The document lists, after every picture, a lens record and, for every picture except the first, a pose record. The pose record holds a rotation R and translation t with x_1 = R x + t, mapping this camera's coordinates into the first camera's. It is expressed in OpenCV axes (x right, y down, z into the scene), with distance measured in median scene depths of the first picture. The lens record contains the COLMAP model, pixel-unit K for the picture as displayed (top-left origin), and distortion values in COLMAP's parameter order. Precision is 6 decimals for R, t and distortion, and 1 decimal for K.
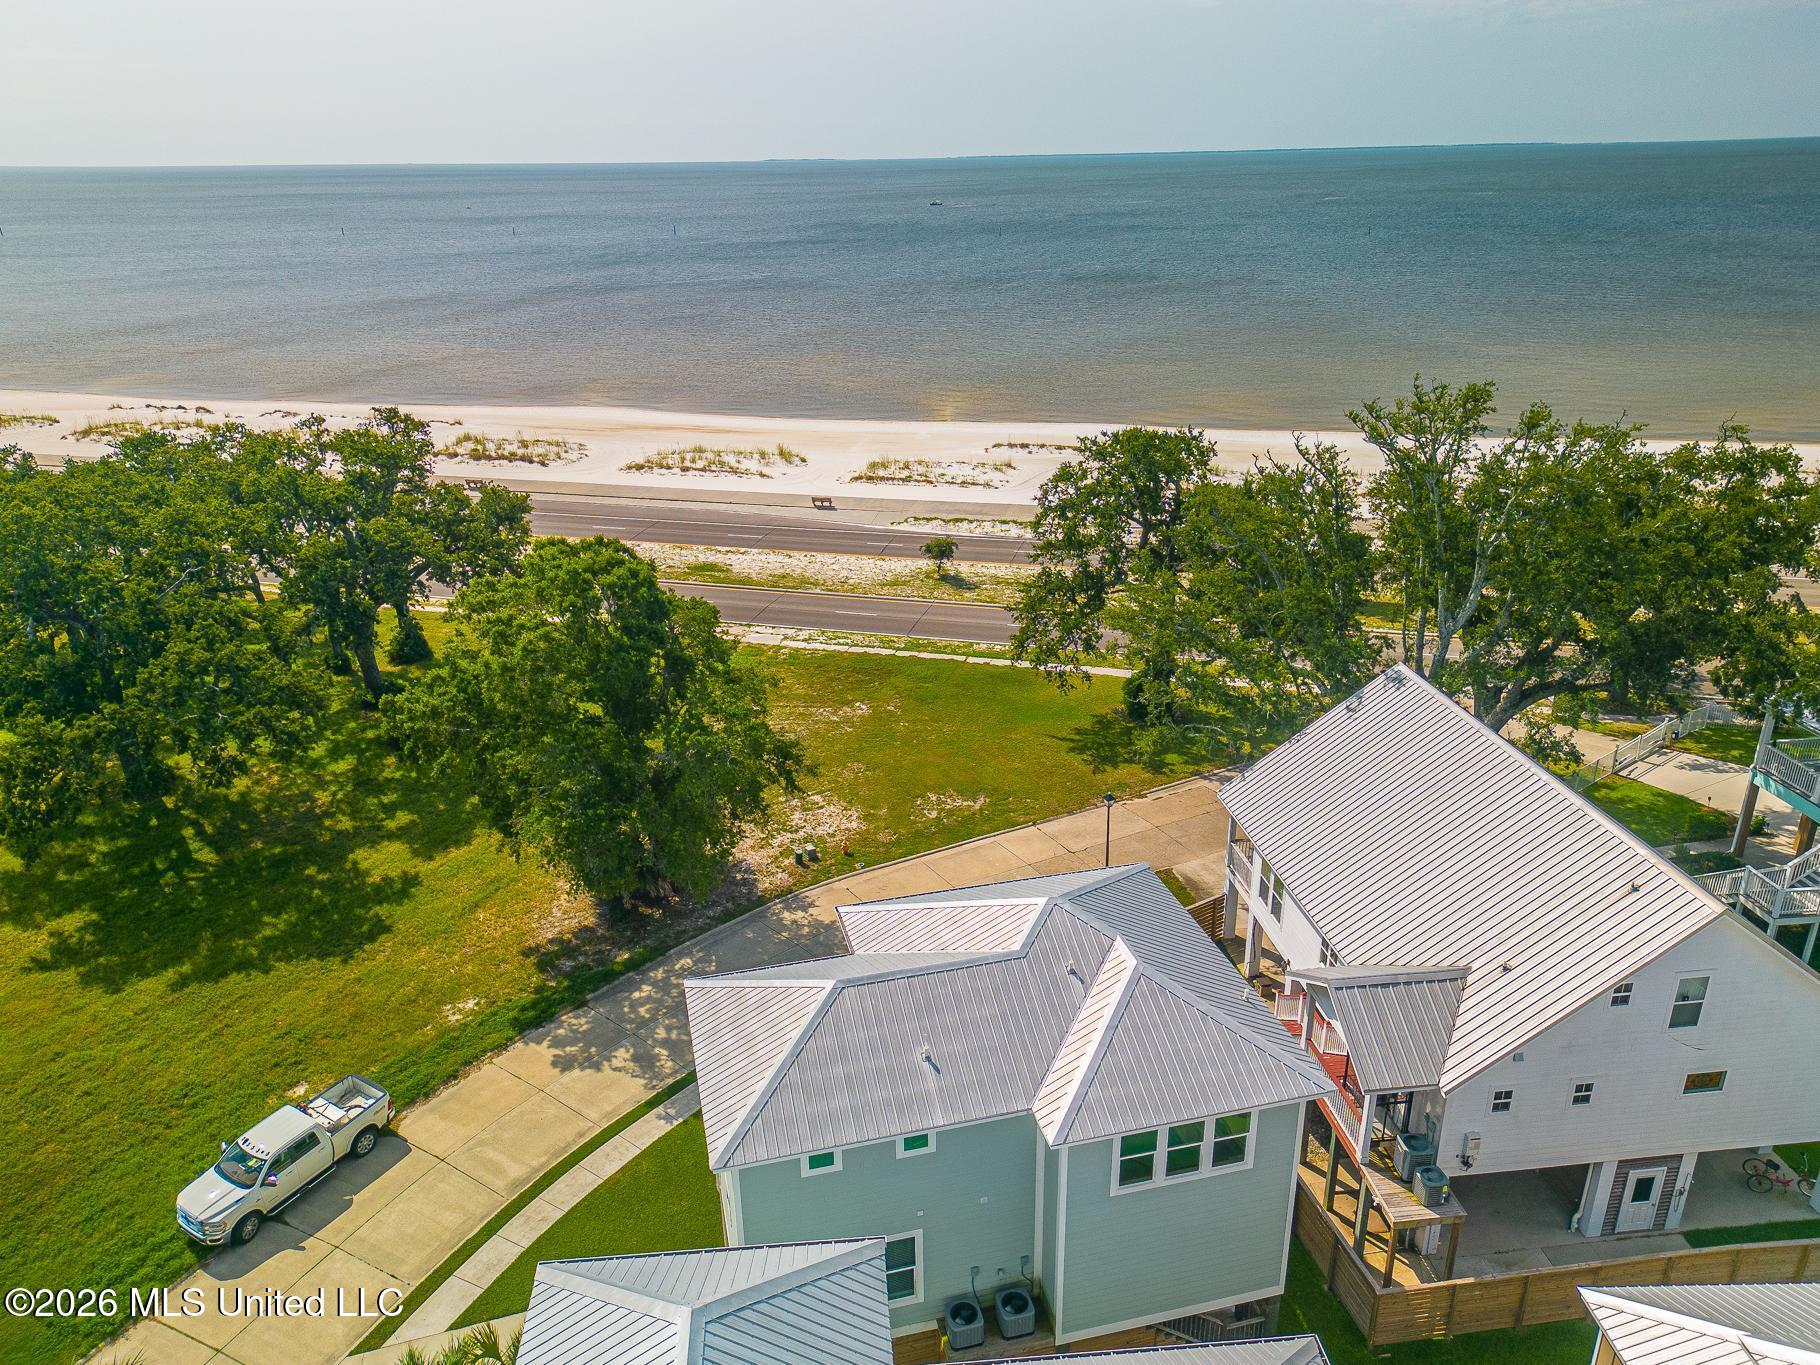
lens RADIAL K [[1231.7, 0, 910.0], [0, 1231.7, 682.5], [0, 0, 1]] dist [0.060268, -0.083034]
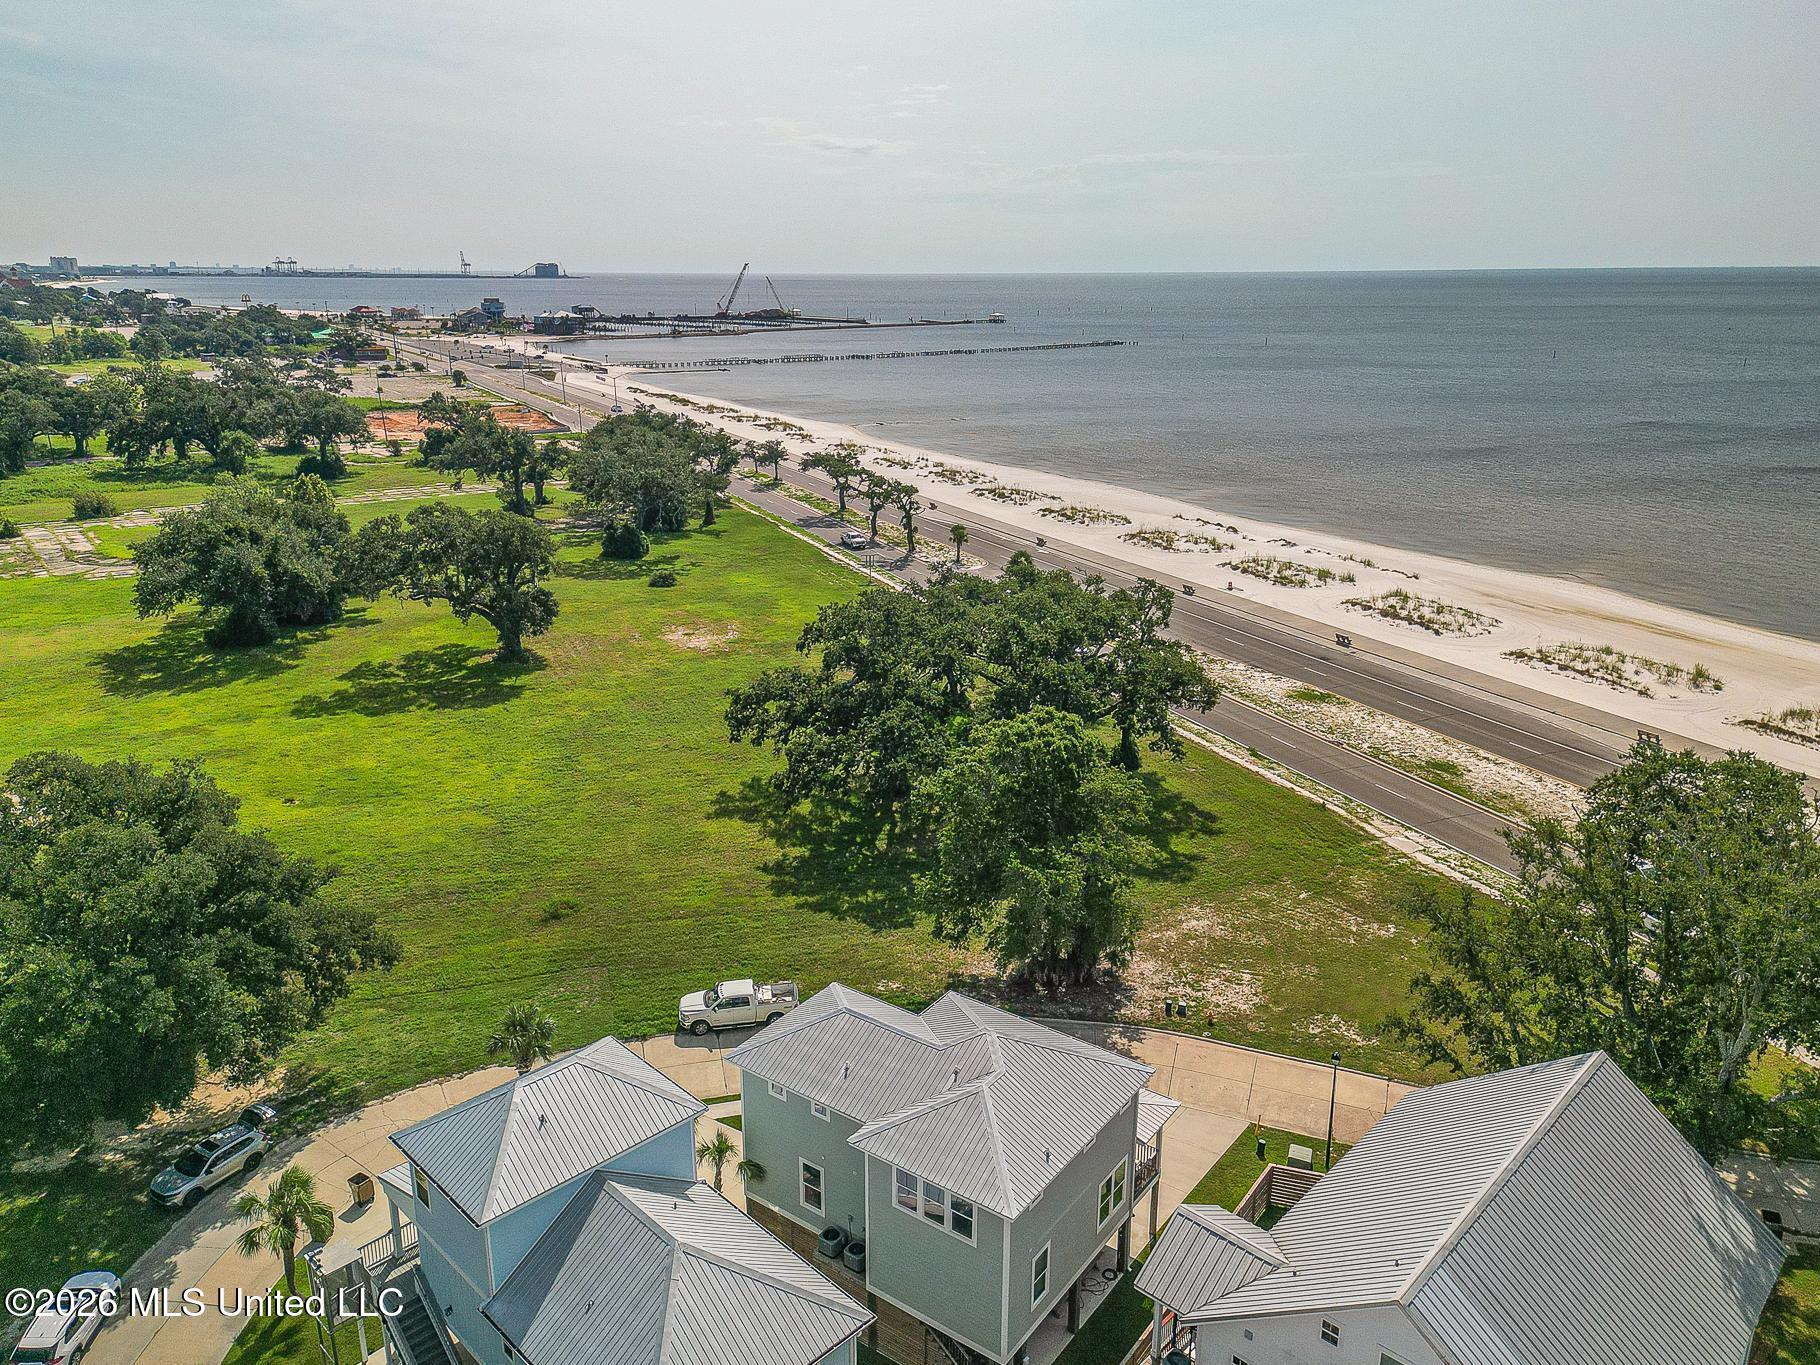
lens RADIAL K [[1279.4, 0, 910.0], [0, 1279.4, 682.5], [0, 0, 1]] dist [0.062750, -0.047011]
pose [[0.631474, 0.234344, -0.739137, 0.599826], [-0.299013, 0.953105, 0.046724, -0.140497], [0.715424, 0.191506, 0.671933, -0.082330]]
